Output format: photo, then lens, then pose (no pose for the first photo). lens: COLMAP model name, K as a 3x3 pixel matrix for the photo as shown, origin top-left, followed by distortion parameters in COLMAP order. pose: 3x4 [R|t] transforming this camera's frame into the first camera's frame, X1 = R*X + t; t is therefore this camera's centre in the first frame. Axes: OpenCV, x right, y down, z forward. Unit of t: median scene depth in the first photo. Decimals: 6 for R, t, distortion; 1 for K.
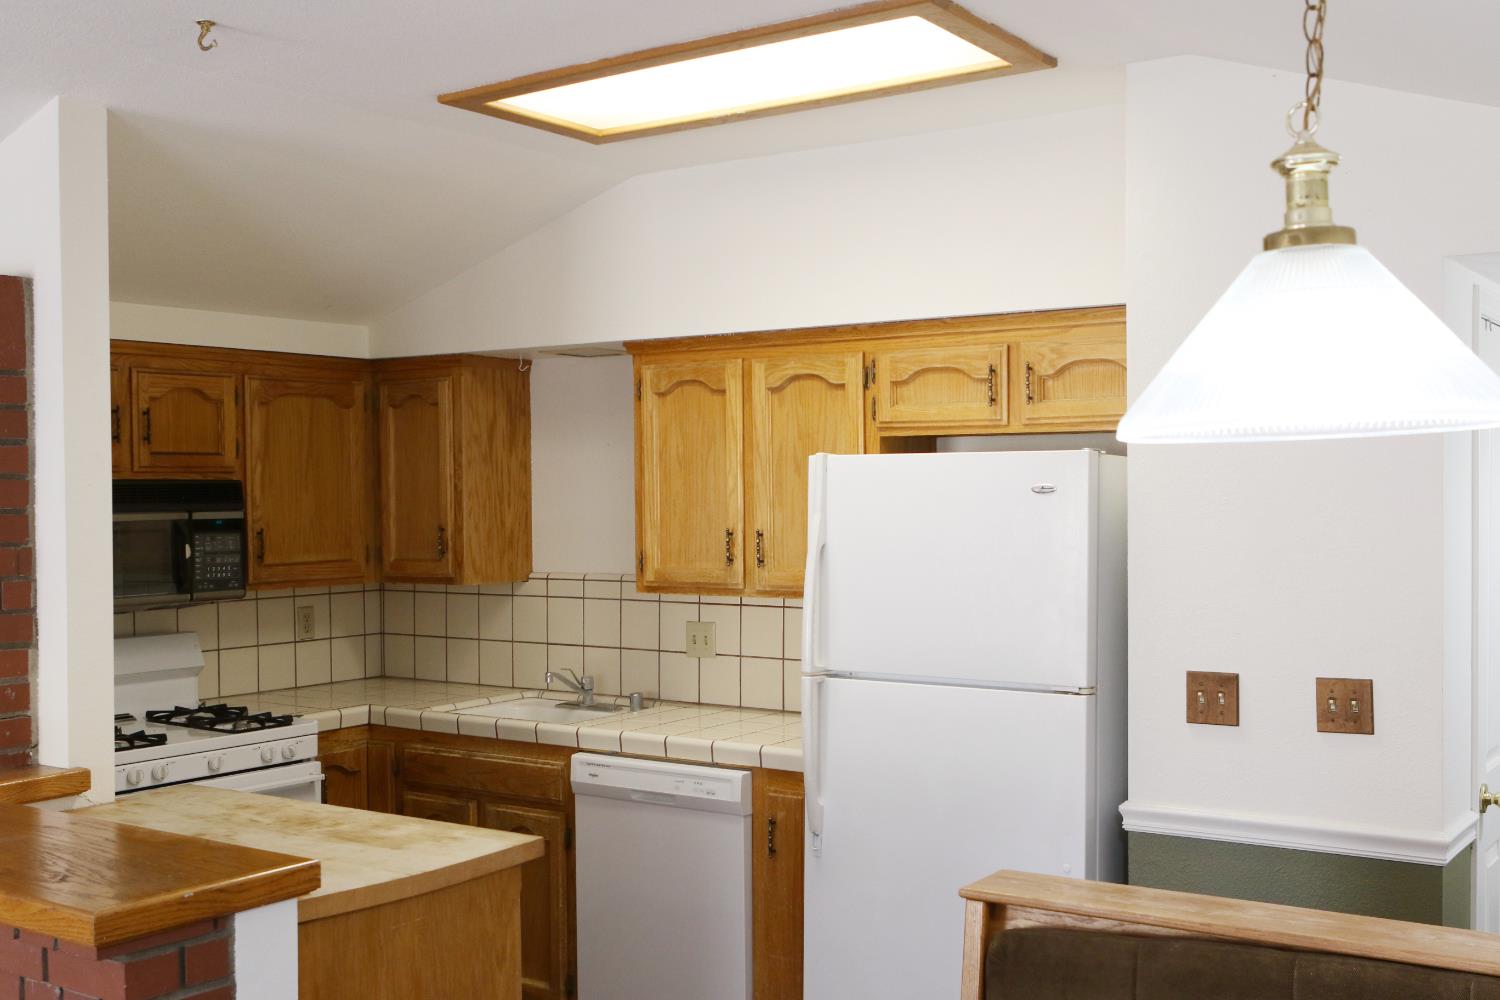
lens RADIAL K [[1644.4, 0, 749.9], [0, 1644.4, 501.5], [0, 0, 1]] dist [-0.001074, 0.000000]
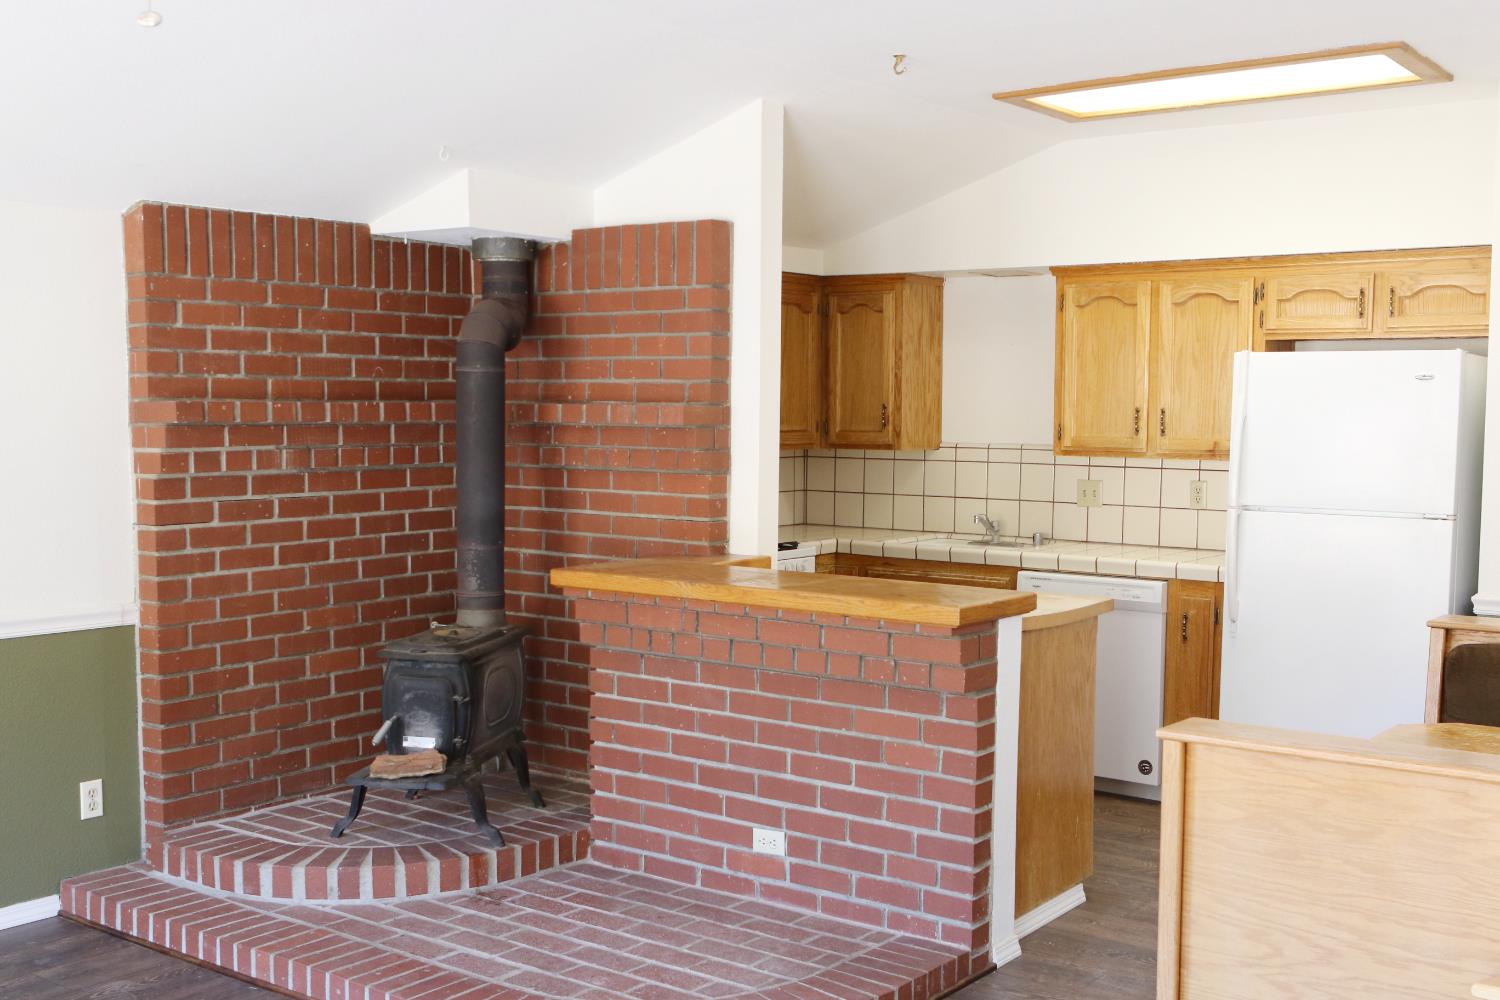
lens RADIAL K [[1644.4, 0, 748.9], [0, 1644.4, 503.2], [0, 0, 1]] dist [-0.001074, 0.000000]
pose [[0.998913, 0.017285, -0.043292, -0.273199], [-0.014815, 0.998279, 0.056740, 0.023431], [0.044198, -0.056037, 0.997450, -0.365060]]
